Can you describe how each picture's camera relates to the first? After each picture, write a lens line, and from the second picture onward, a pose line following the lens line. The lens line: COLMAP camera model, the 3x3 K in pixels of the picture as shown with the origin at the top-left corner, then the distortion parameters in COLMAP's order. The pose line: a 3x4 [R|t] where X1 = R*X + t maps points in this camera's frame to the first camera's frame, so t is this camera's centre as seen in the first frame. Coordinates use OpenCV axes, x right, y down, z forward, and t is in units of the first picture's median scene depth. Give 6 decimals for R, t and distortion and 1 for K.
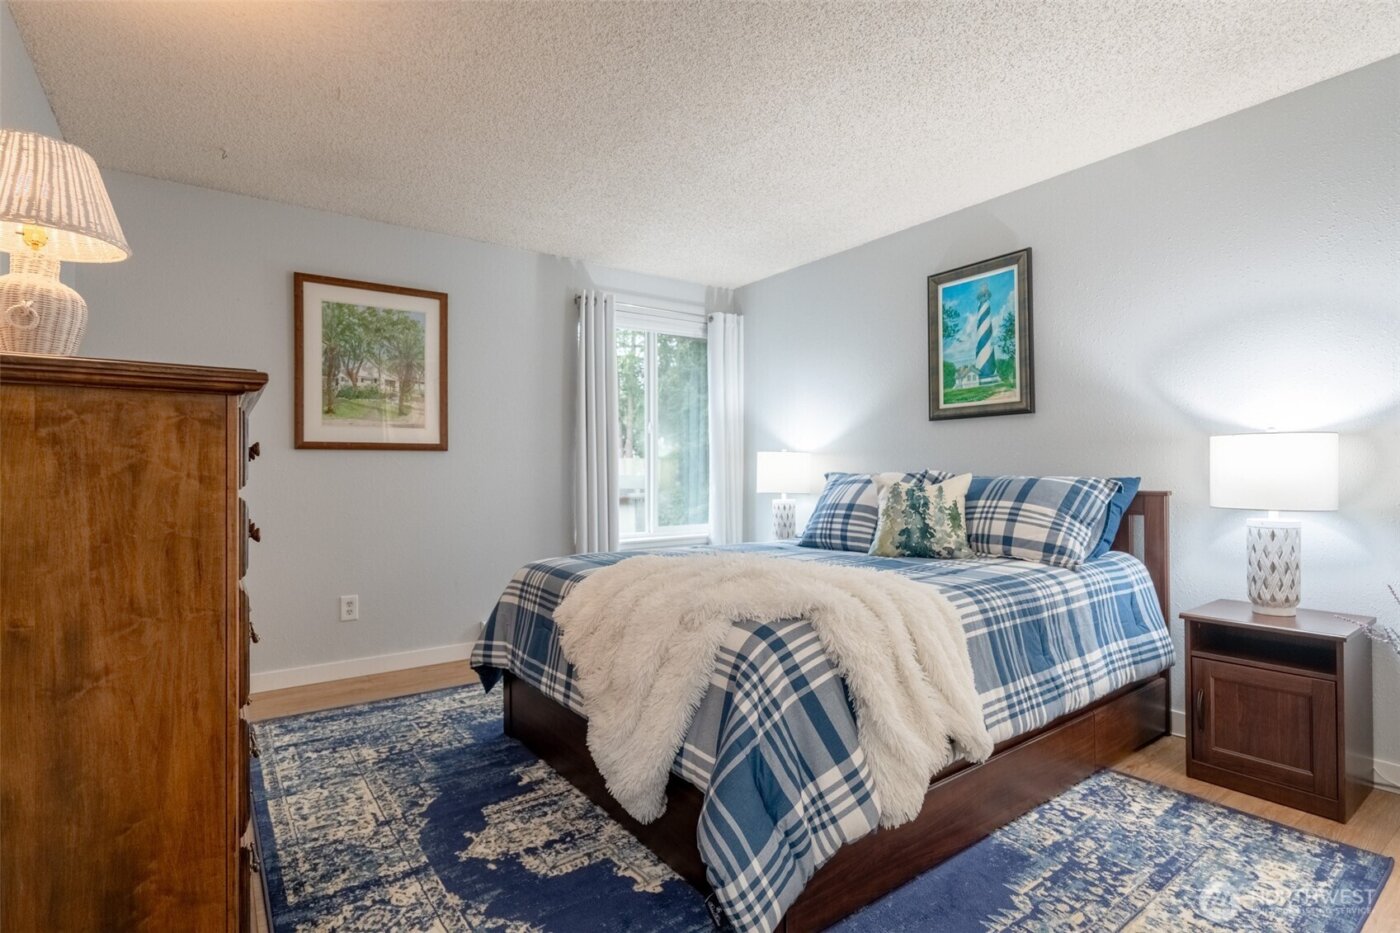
lens RADIAL K [[681.4, 0, 690.7], [0, 681.4, 463.7], [0, 0, 1]] dist [-0.001760, 0.003808]
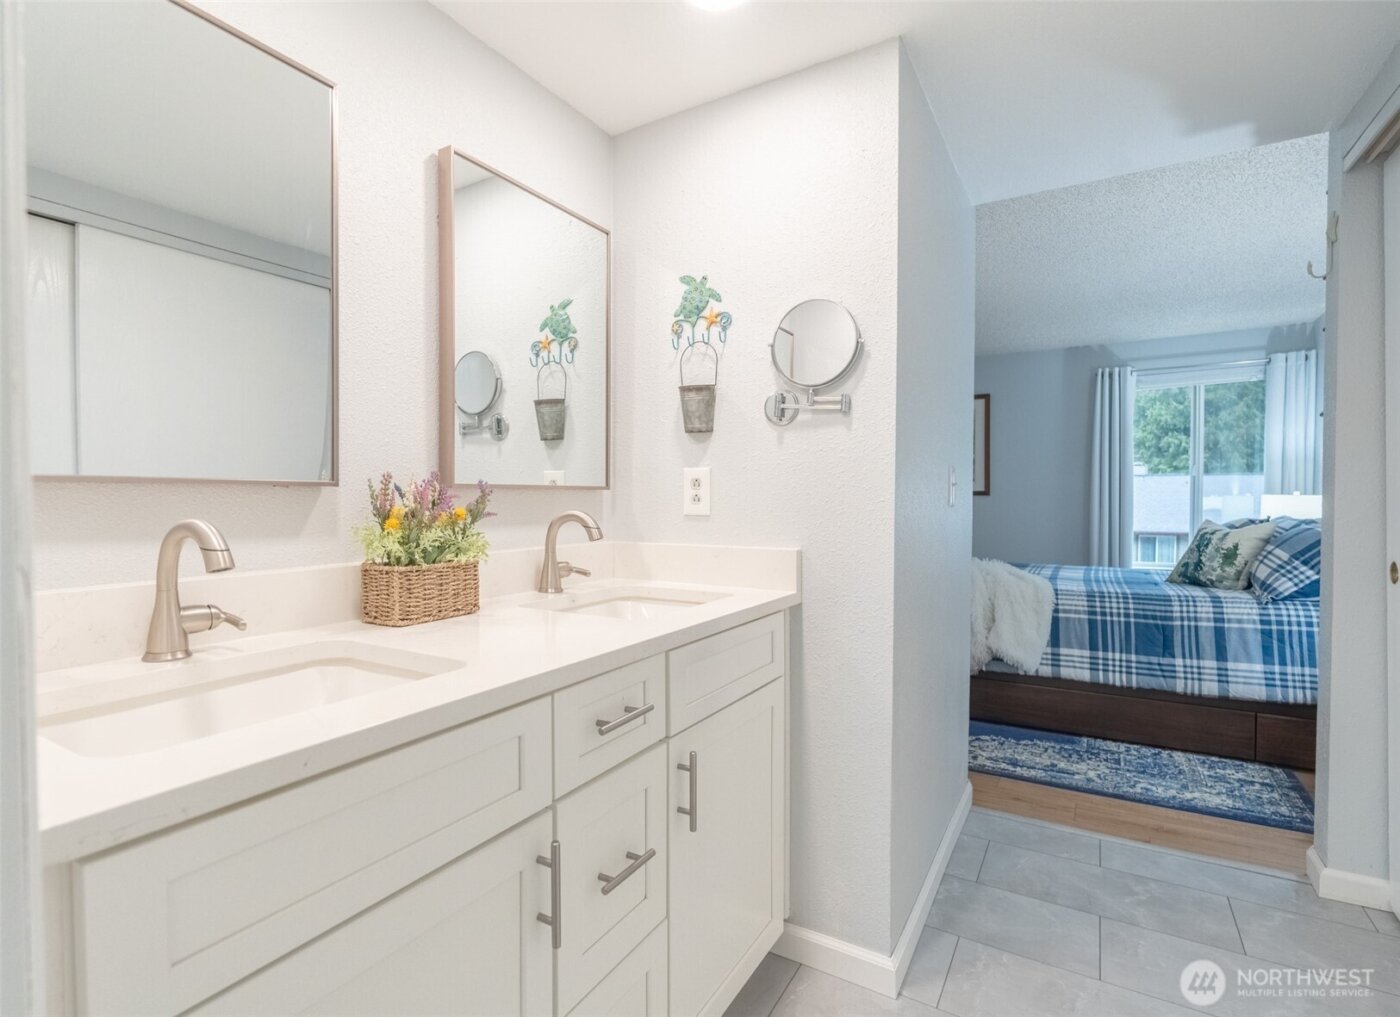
lens RADIAL K [[680.2, 0, 649.1], [0, 680.2, 516.0], [0, 0, 1]] dist [-0.003642, -0.000070]
pose [[0.362054, 0.026789, -0.931772, 1.042095], [0.015495, 0.999276, 0.034751, -0.048746], [0.932028, -0.027019, 0.361377, -0.382009]]
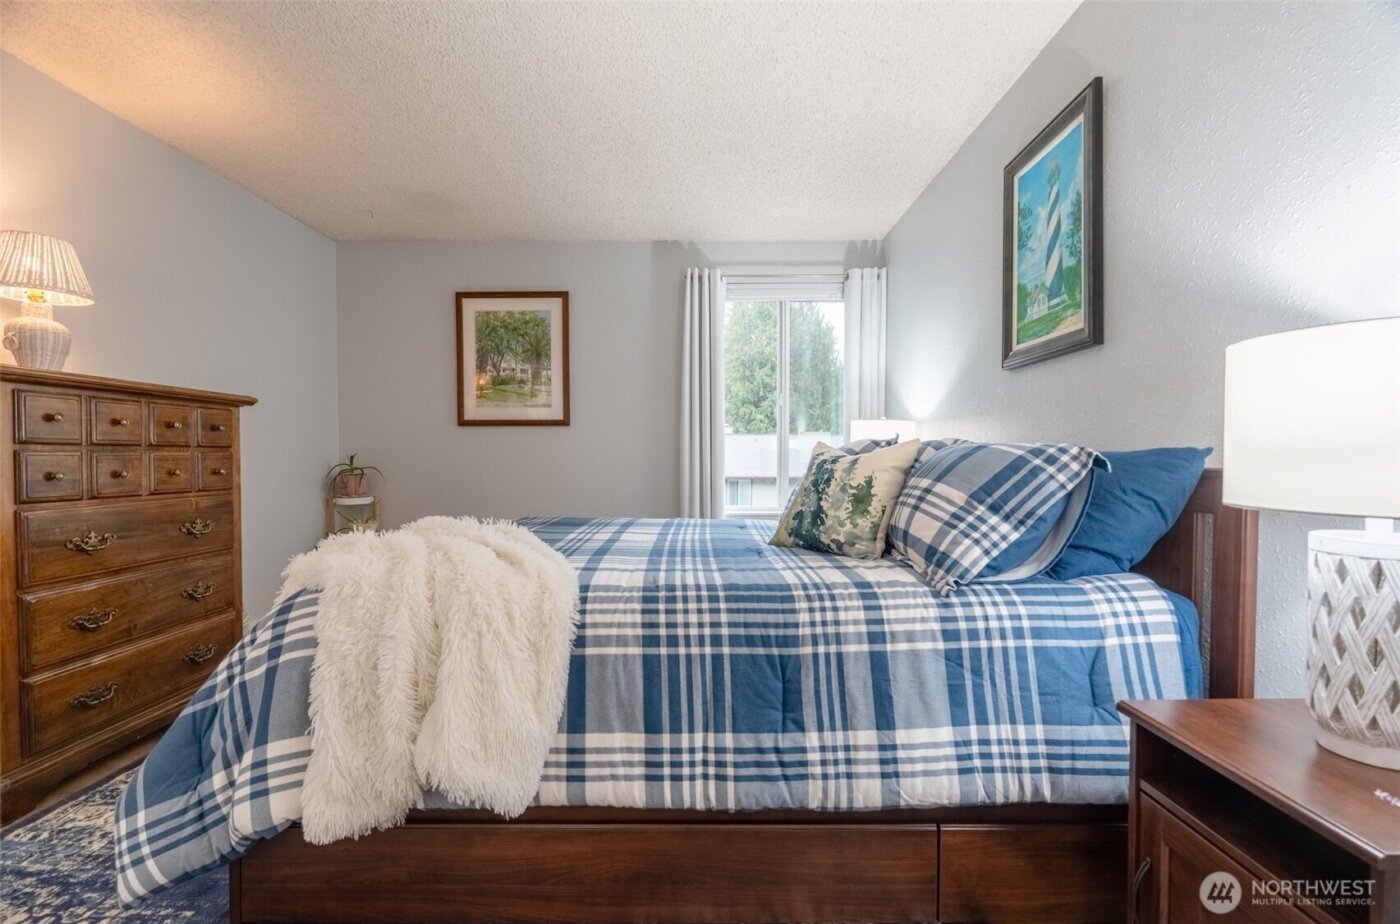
lens RADIAL K [[606.5, 0, 696.1], [0, 606.5, 467.5], [0, 0, 1]] dist [-0.011564, -0.000970]
pose [[0.810052, 0.020917, -0.585984, 0.561494], [0.002319, 0.999241, 0.038874, 0.017648], [0.586353, -0.032849, 0.809389, 0.347384]]
